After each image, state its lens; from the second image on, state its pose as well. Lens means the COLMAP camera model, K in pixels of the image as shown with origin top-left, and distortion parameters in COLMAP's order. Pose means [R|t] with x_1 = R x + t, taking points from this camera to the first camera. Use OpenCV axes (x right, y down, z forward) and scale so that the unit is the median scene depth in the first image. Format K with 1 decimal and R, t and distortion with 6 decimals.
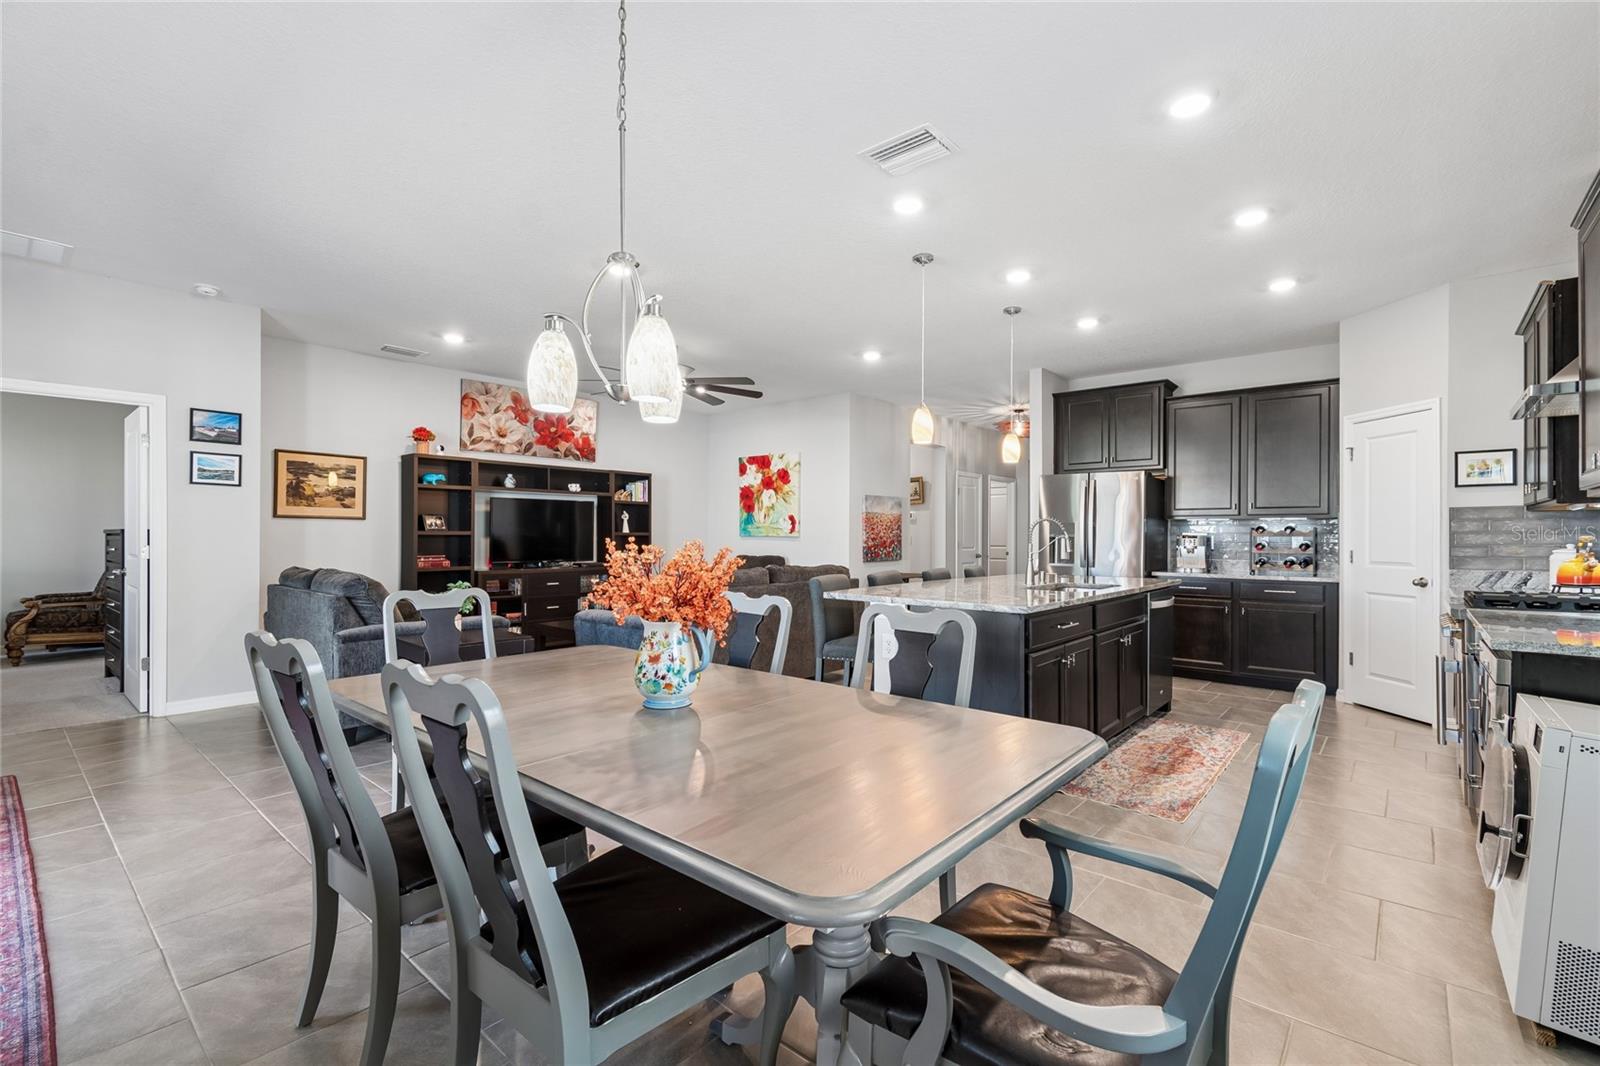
lens RADIAL K [[712.1, 0, 804.9], [0, 712.1, 536.5], [0, 0, 1]] dist [-0.000887, -0.000348]
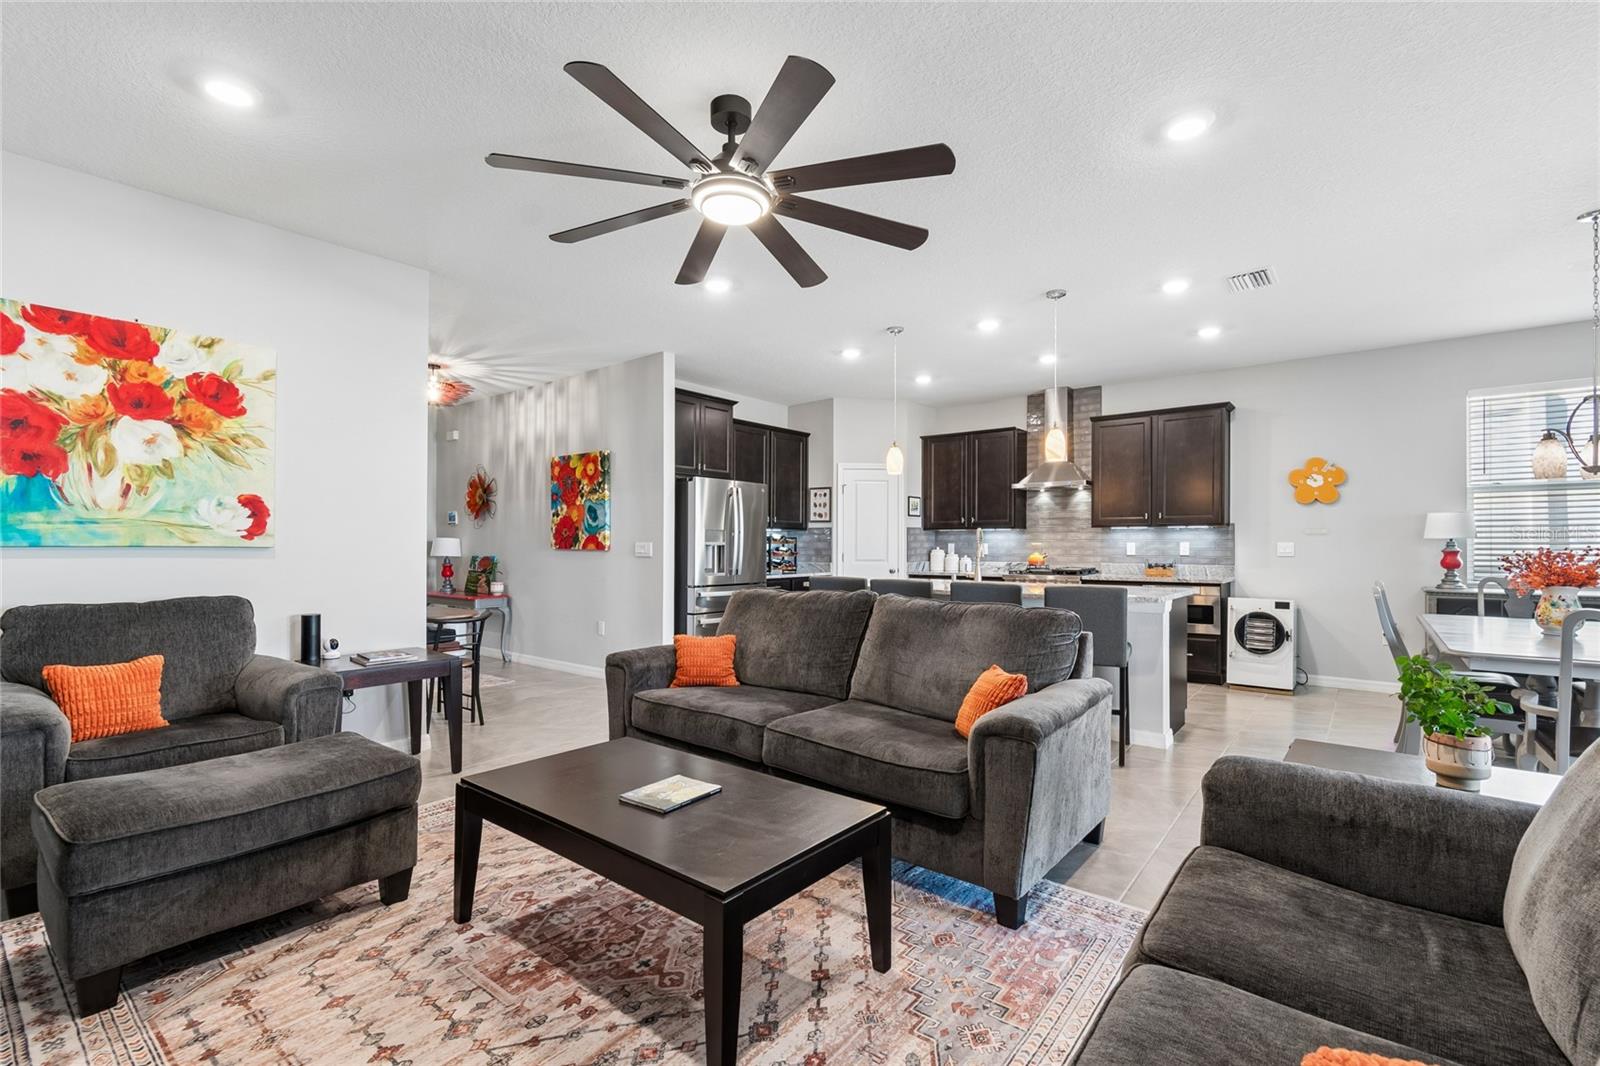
lens RADIAL K [[706.0, 0, 807.7], [0, 706.0, 542.6], [0, 0, 1]] dist [0.000375, -0.000070]
pose [[-0.031933, -0.001702, 0.999489, -0.505350], [0.000706, 0.999998, 0.001725, -0.003289], [-0.999490, 0.000761, -0.031932, 0.797175]]
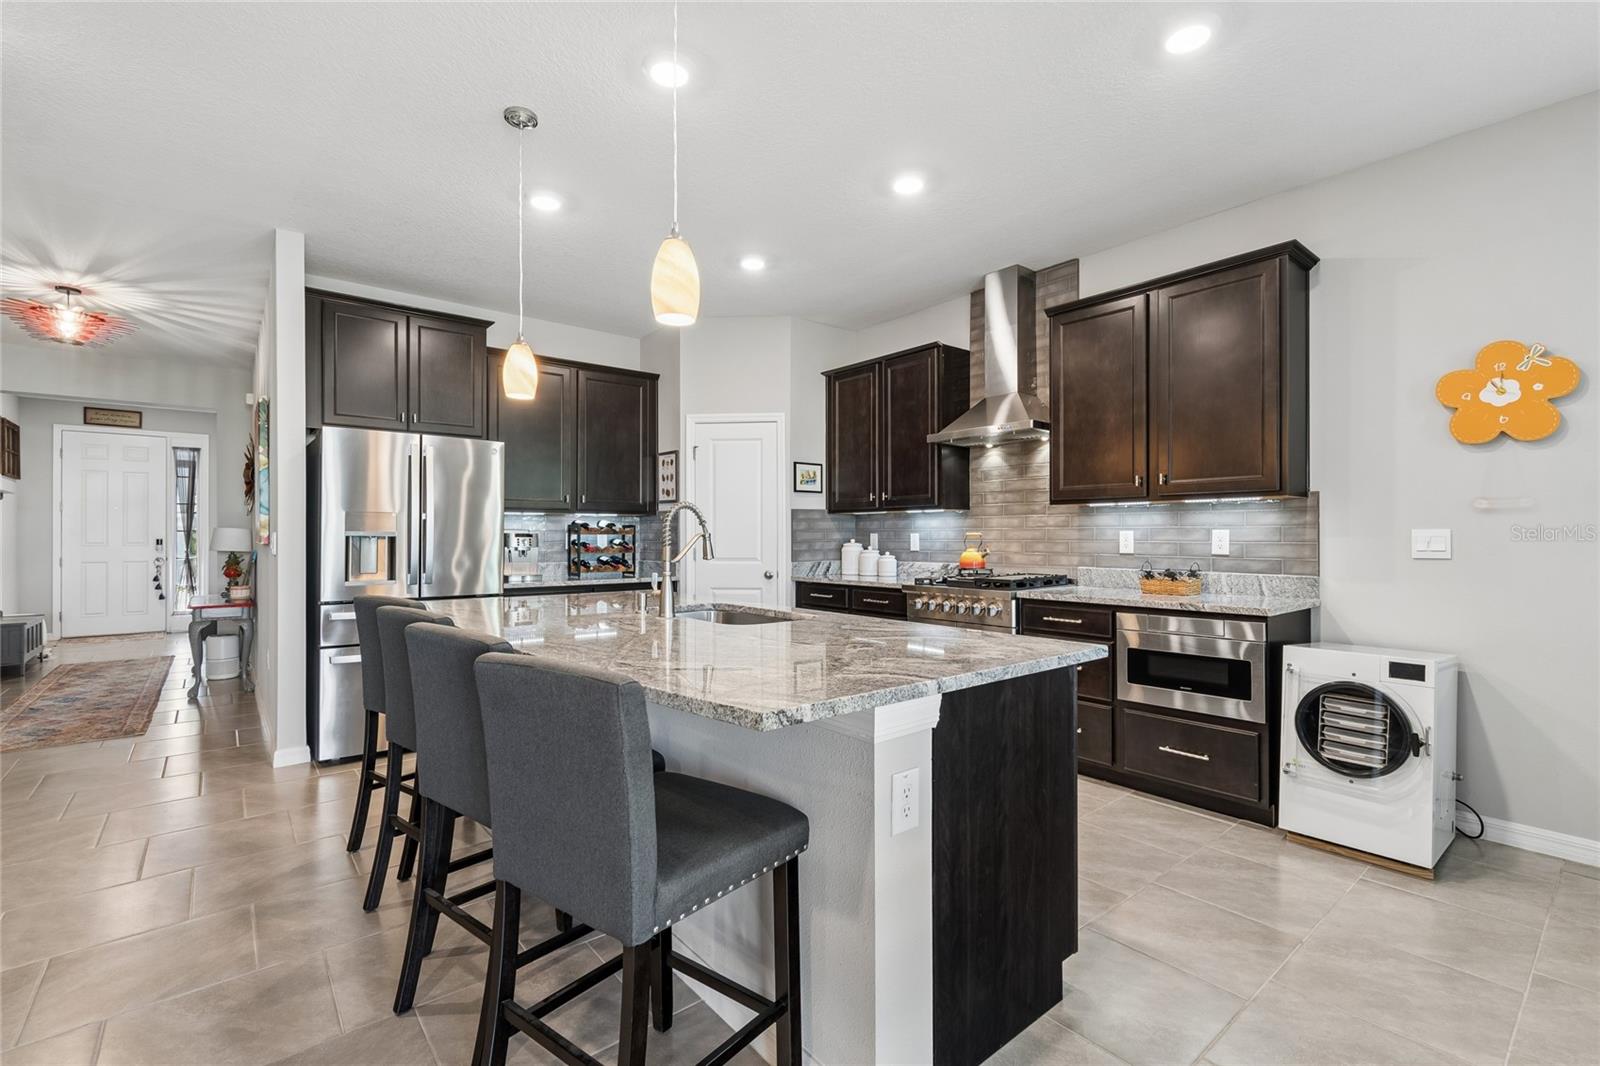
lens RADIAL K [[707.0, 0, 808.1], [0, 707.0, 532.2], [0, 0, 1]] dist [0.001935, -0.000852]
pose [[0.168558, 0.000226, 0.985692, -0.133512], [0.003844, 0.999992, -0.000886, -0.000773], [-0.985684, 0.003938, 0.168556, 0.478858]]
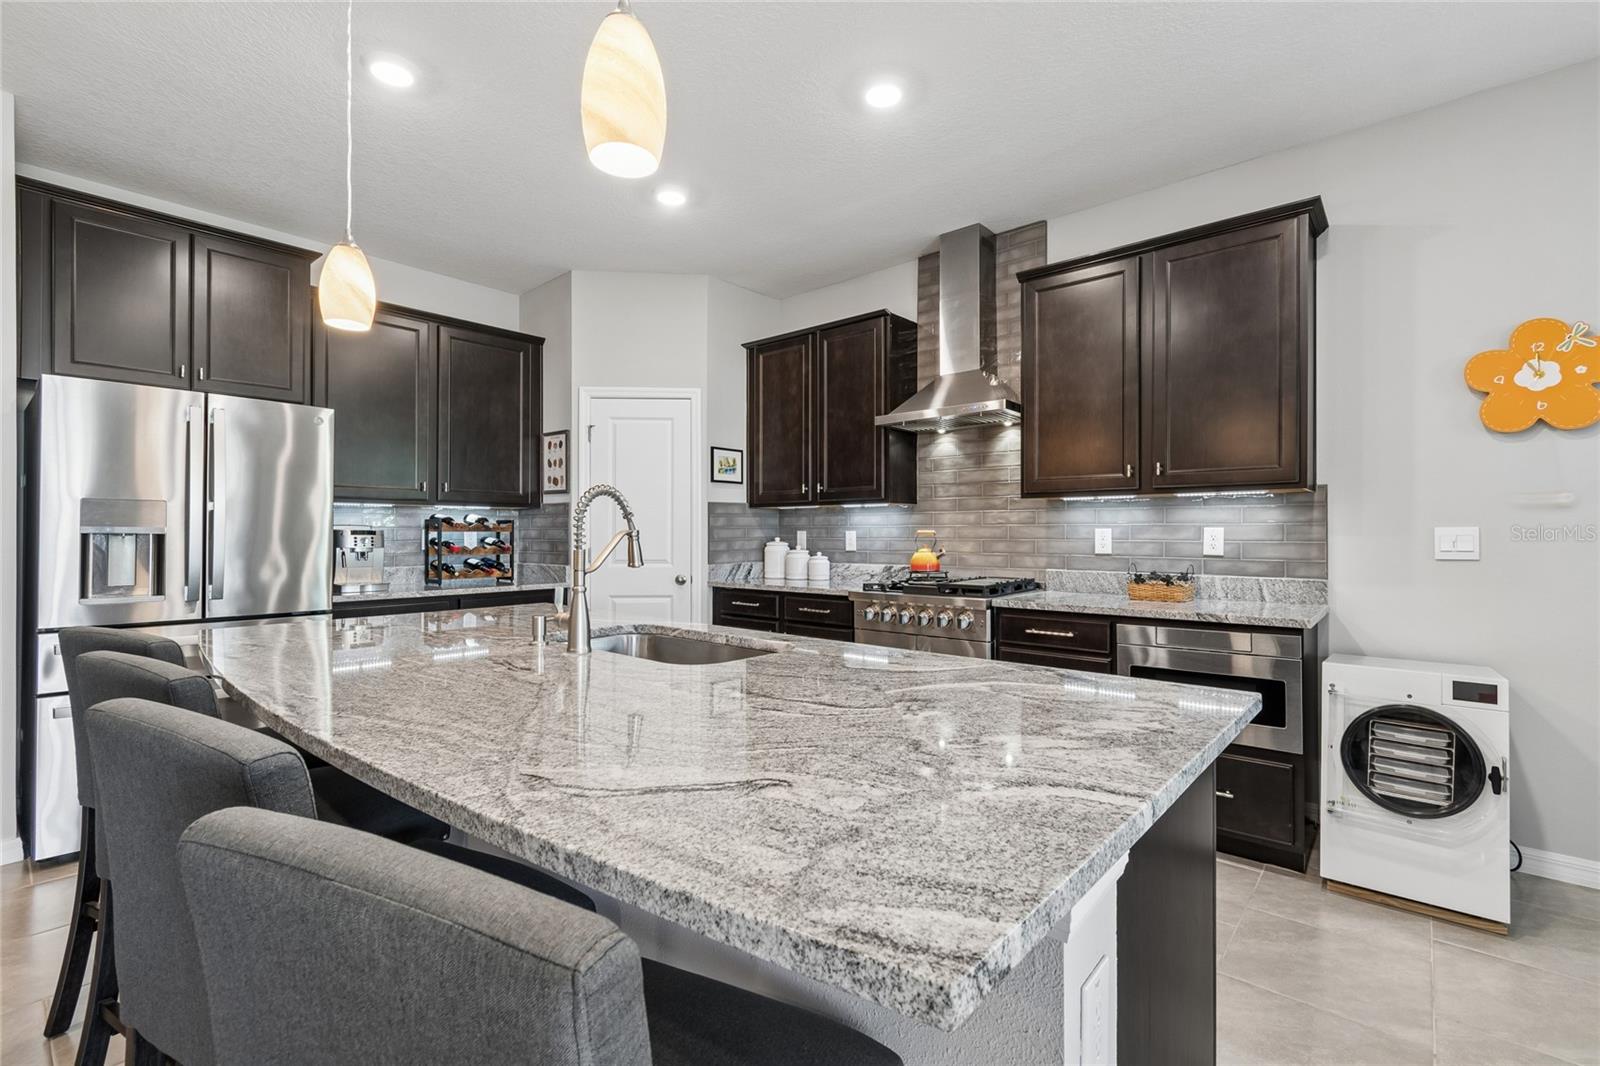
lens RADIAL K [[707.0, 0, 808.1], [0, 707.0, 532.2], [0, 0, 1]] dist [0.001935, -0.000852]
pose [[0.001243, -0.003093, 0.999994, -0.041201], [0.001979, 0.999993, 0.003090, -0.000705], [-0.999997, 0.001975, 0.001250, 0.528347]]
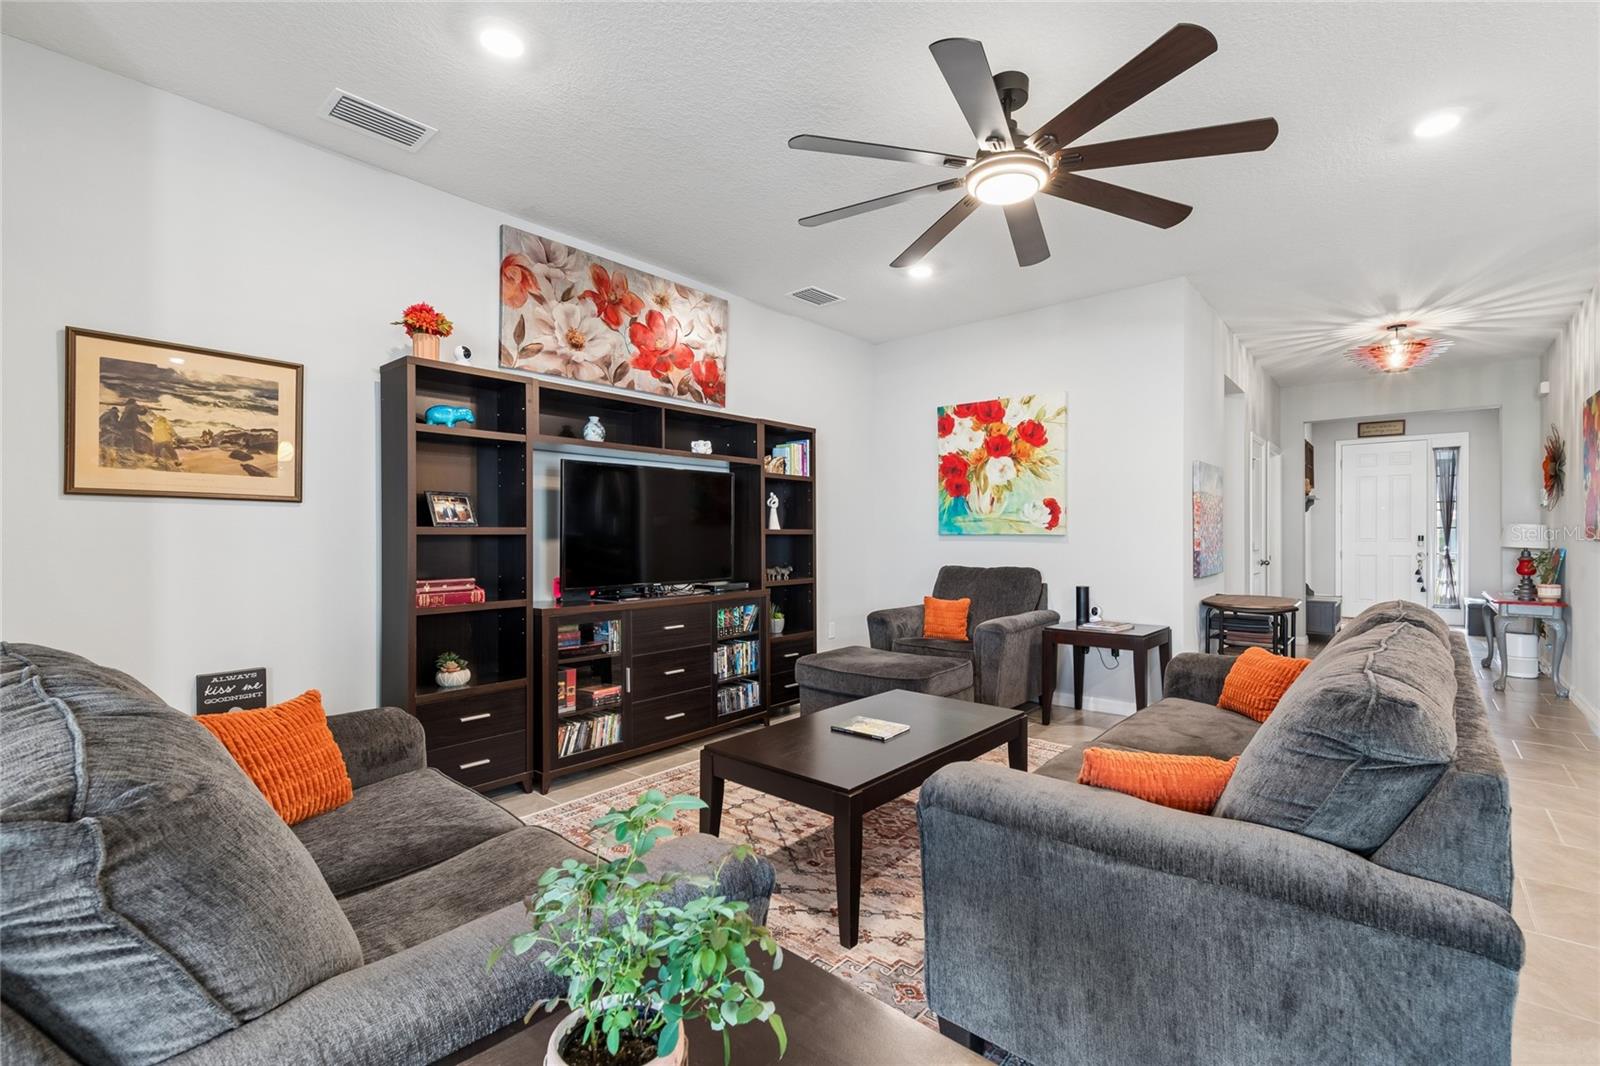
lens RADIAL K [[712.1, 0, 804.9], [0, 712.1, 536.5], [0, 0, 1]] dist [-0.000887, -0.000348]
pose [[0.999978, -0.006209, 0.002205, -0.258221], [0.006208, 0.999981, 0.000121, 0.000201], [-0.002206, -0.000107, 0.999998, 0.473968]]
